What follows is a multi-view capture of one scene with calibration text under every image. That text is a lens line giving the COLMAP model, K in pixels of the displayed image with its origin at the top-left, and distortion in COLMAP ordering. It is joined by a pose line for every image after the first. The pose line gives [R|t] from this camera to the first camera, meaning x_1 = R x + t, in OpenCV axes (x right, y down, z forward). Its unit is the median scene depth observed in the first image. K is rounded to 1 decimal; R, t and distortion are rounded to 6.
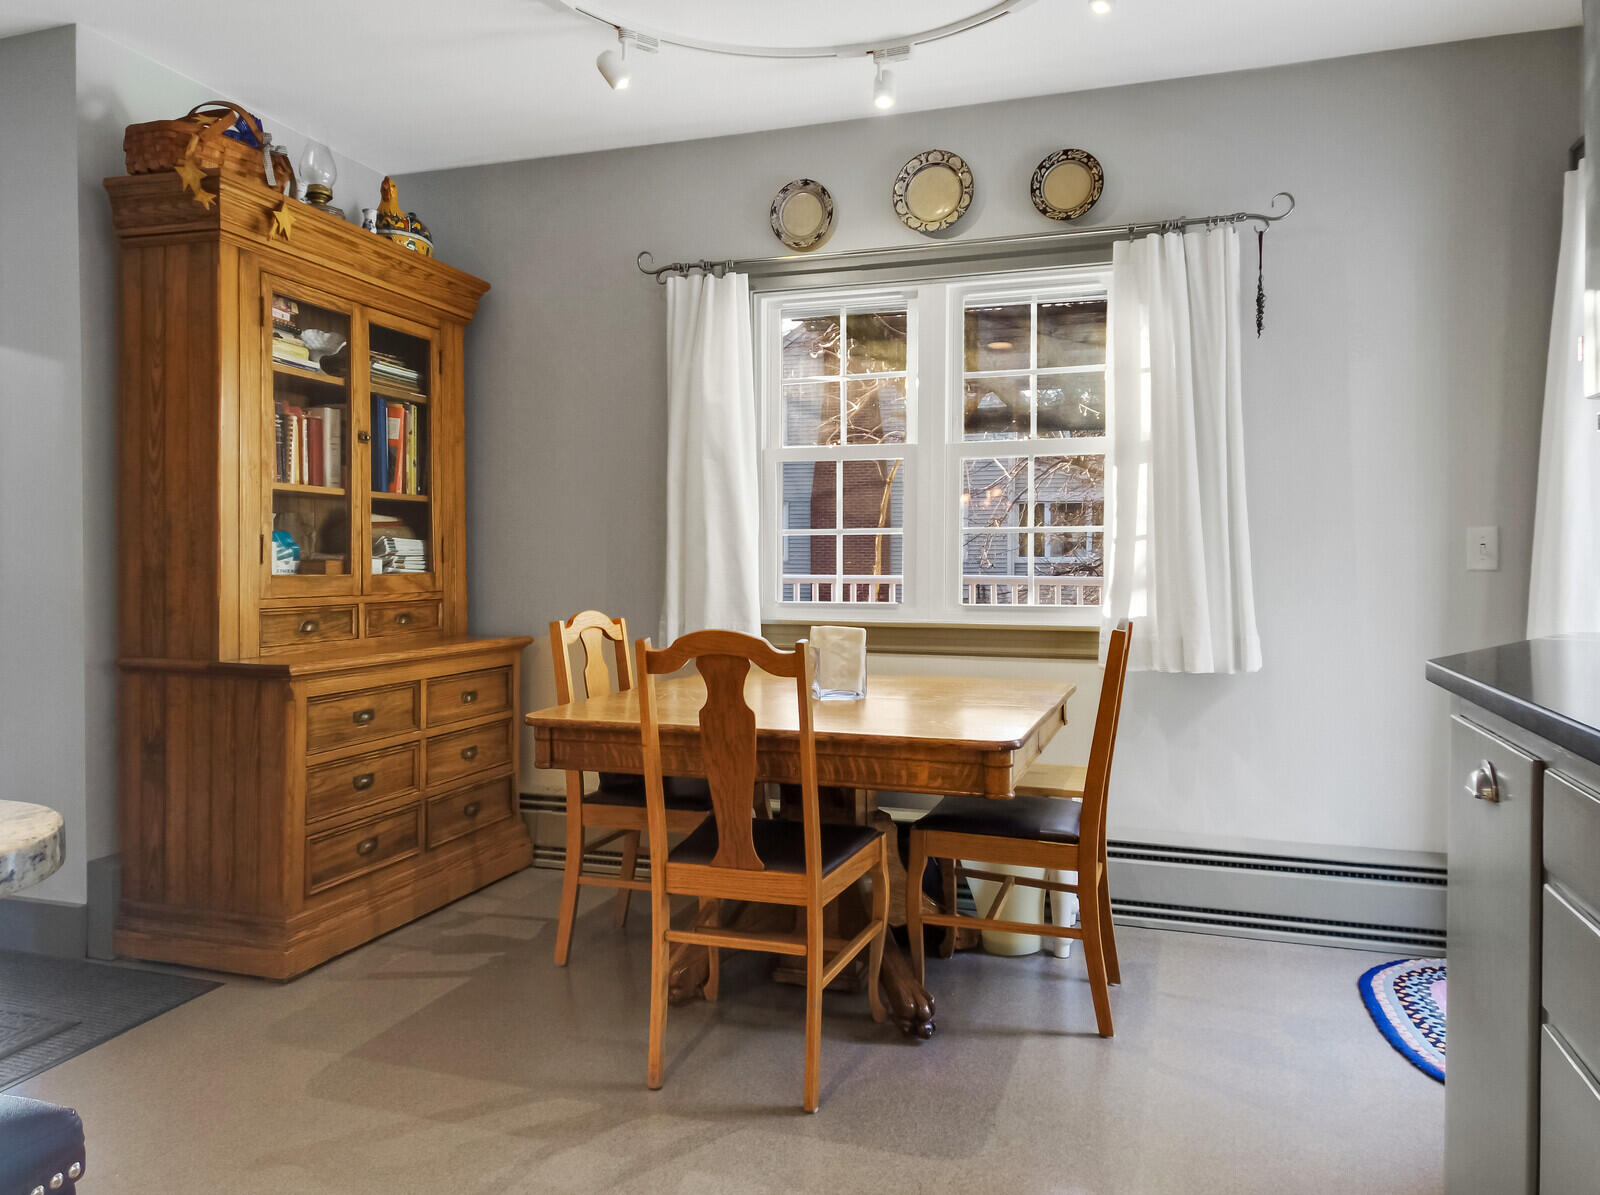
lens RADIAL K [[1114.4, 0, 793.2], [0, 1114.4, 577.6], [0, 0, 1]] dist [0.058061, -0.062912]
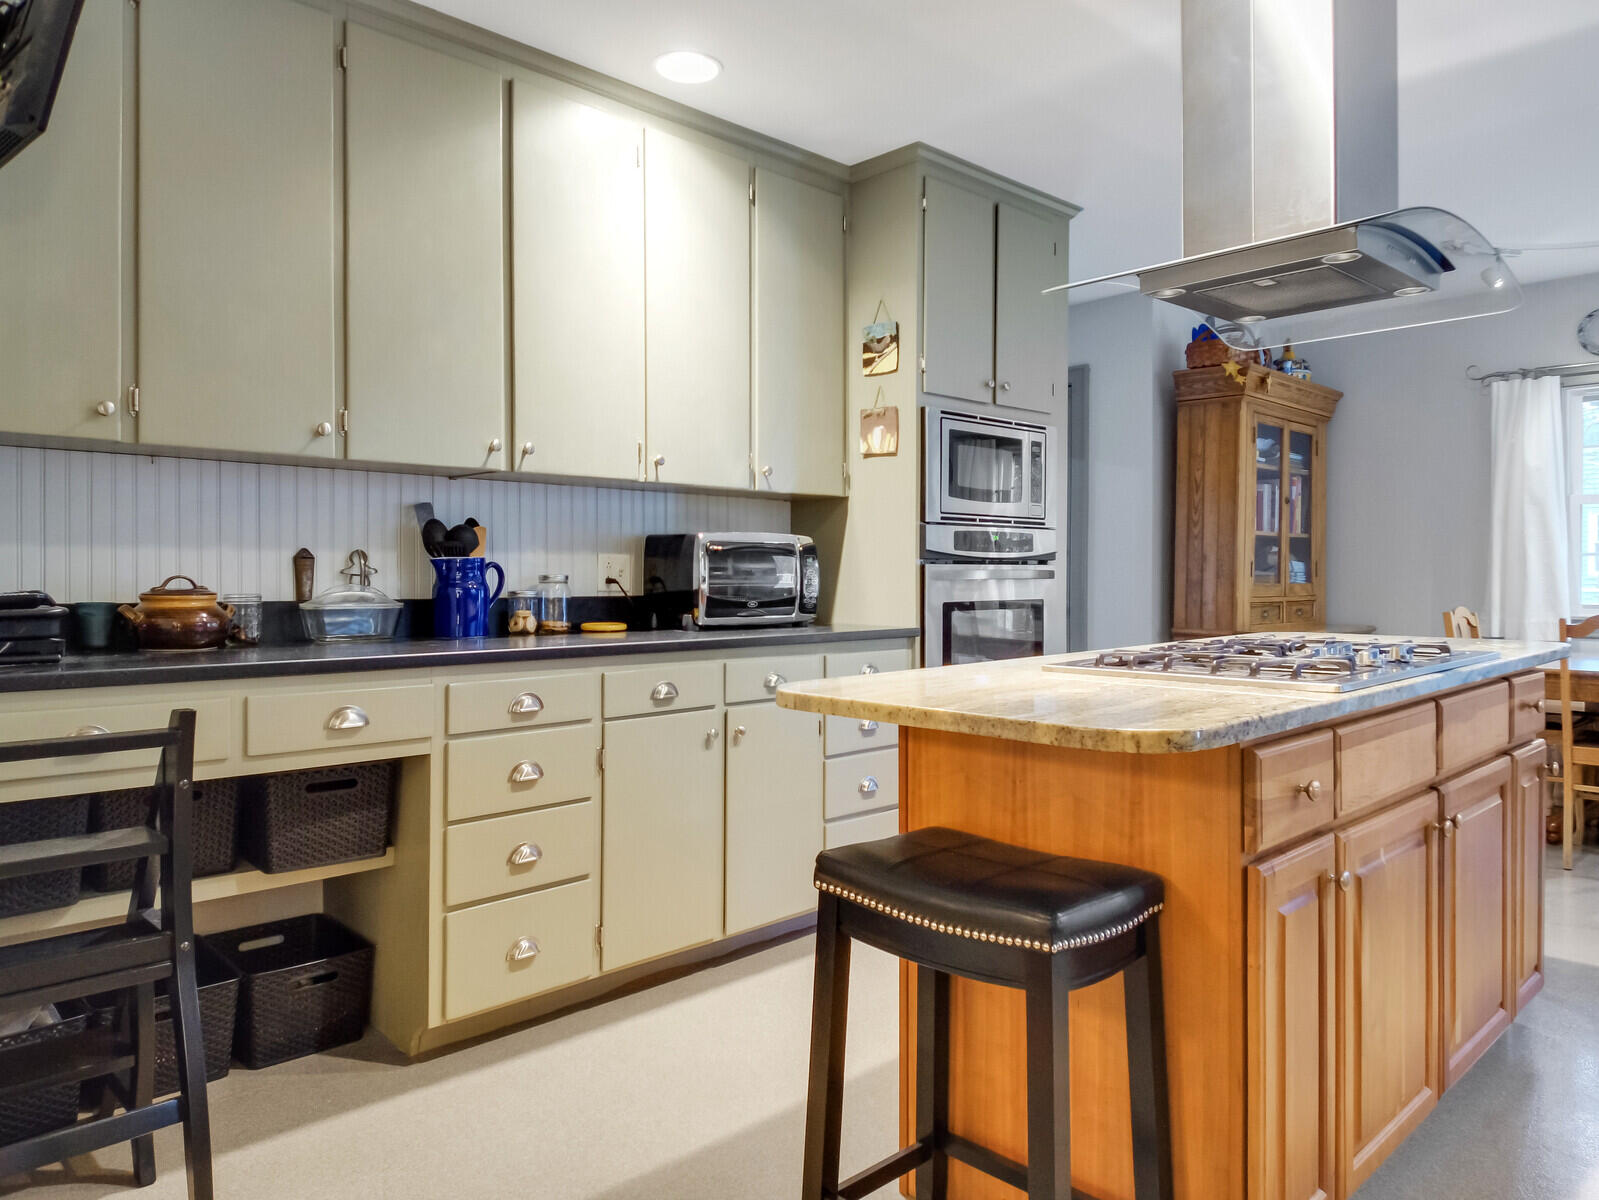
lens RADIAL K [[1089.6, 0, 800.0], [0, 1089.6, 589.2], [0, 0, 1]] dist [0.069951, -0.074393]
pose [[0.887418, 0.006800, -0.460915, -0.264249], [-0.007436, 0.999972, 0.000438, 0.009572], [0.460905, 0.003039, 0.887444, -0.753159]]
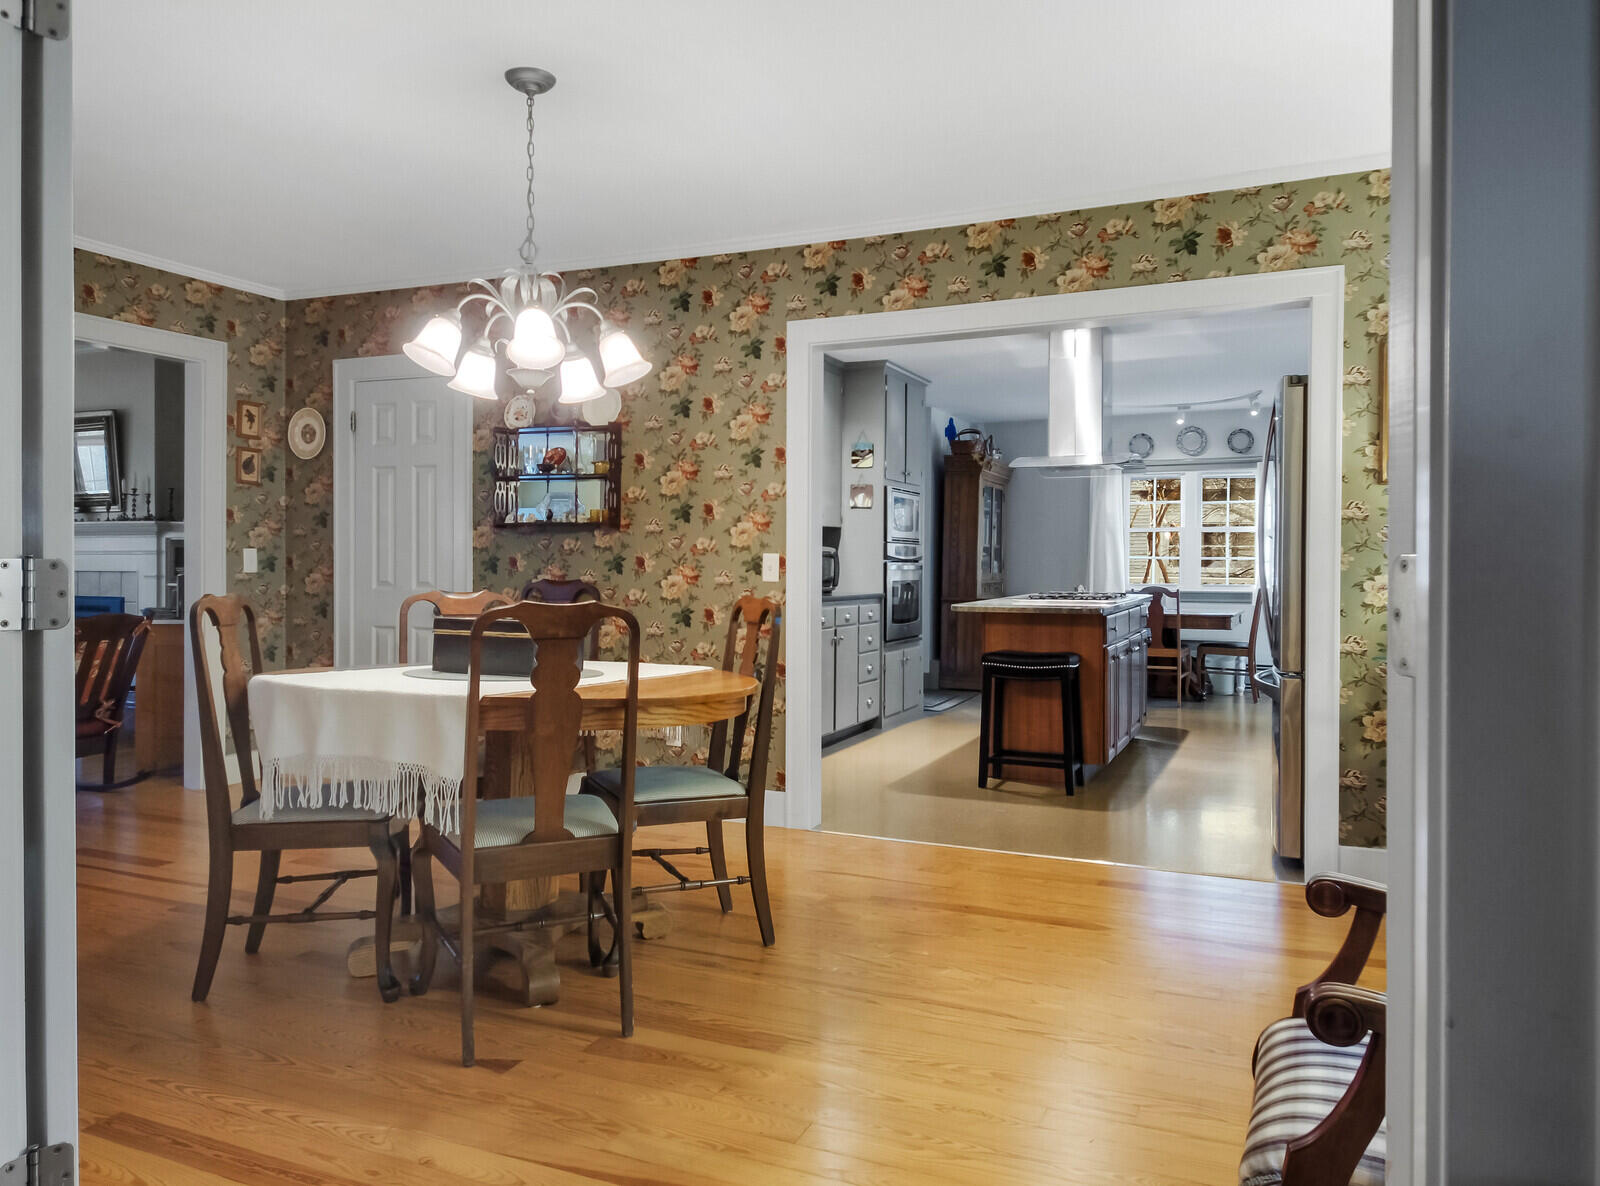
lens RADIAL K [[1130.5, 0, 800.0], [0, 1130.5, 593.0], [0, 0, 1]] dist [0.059102, -0.002275]
pose [[0.995980, 0.003747, -0.089501, -0.612394], [-0.003285, 0.999981, 0.005310, 0.033563], [0.089519, -0.004995, 0.995973, -1.999005]]
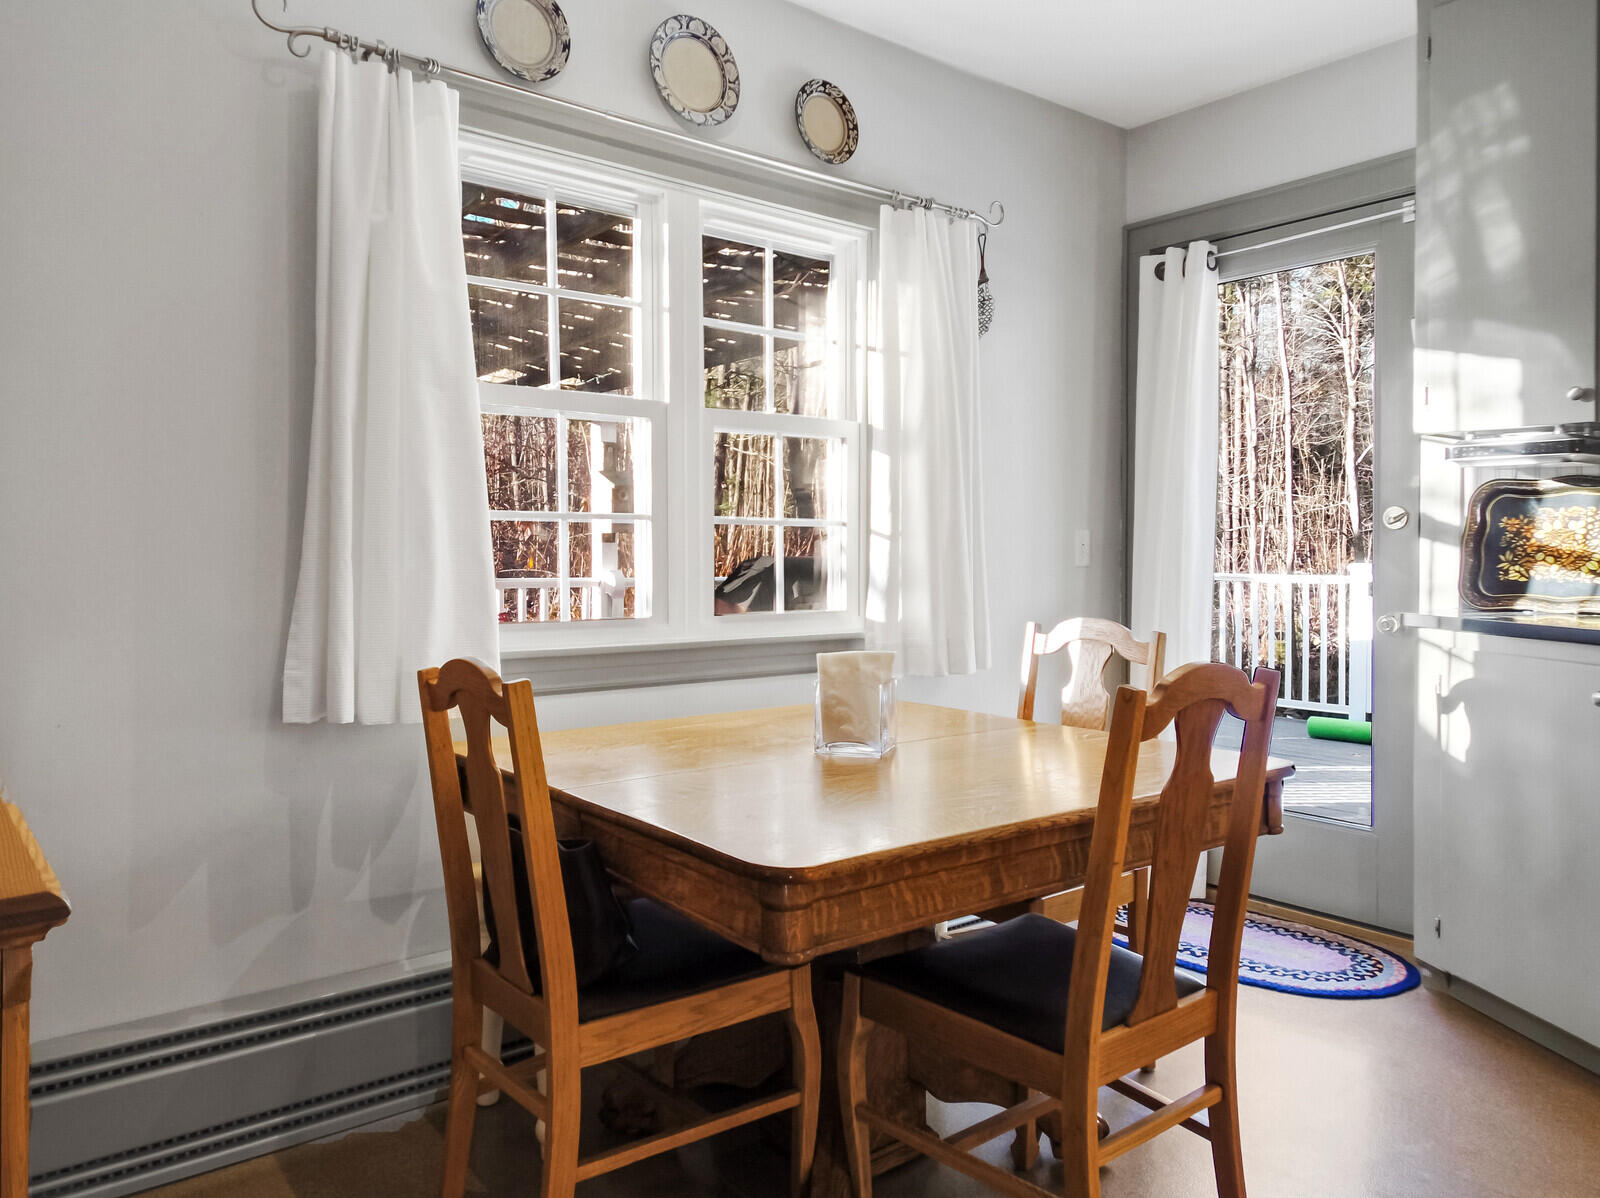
lens RADIAL K [[1114.4, 0, 793.2], [0, 1114.4, 579.1], [0, 0, 1]] dist [0.058061, -0.062912]
pose [[0.562379, -0.015595, 0.826732, -0.482294], [0.010205, 0.999877, 0.011920, -0.009000], [-0.826817, 0.001733, 0.562469, 0.527724]]
